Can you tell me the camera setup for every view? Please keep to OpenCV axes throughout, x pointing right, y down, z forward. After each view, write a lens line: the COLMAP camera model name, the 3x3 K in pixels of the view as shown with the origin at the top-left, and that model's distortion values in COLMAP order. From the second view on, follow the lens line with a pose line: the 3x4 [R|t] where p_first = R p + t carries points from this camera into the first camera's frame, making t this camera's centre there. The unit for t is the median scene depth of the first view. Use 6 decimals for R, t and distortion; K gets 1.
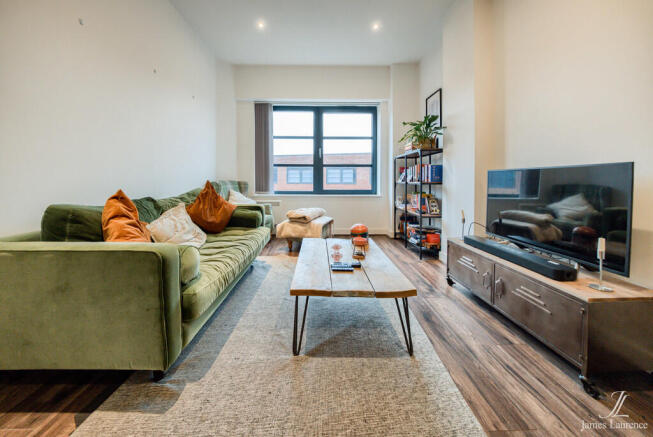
lens RADIAL K [[235.5, 0, 323.9], [0, 235.5, 188.8], [0, 0, 1]] dist [-0.014345, 0.000069]
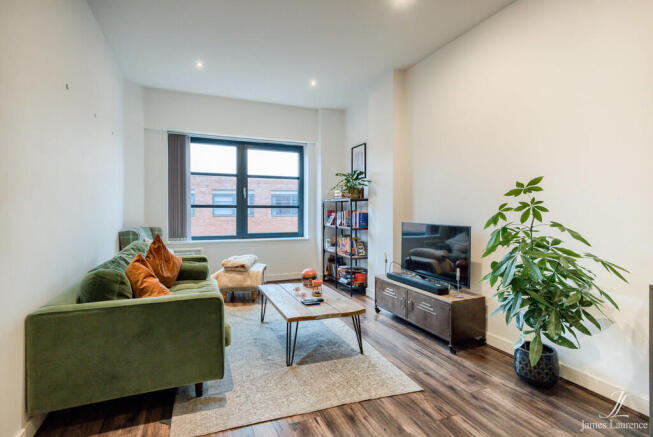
lens RADIAL K [[316.4, 0, 326.5], [0, 316.4, 218.5], [0, 0, 1]] dist [0.000953, -0.000128]
pose [[0.925686, -0.005549, 0.378252, -0.274620], [0.007394, 0.999967, -0.003426, -0.070680], [-0.378220, 0.005968, 0.925696, -0.366294]]
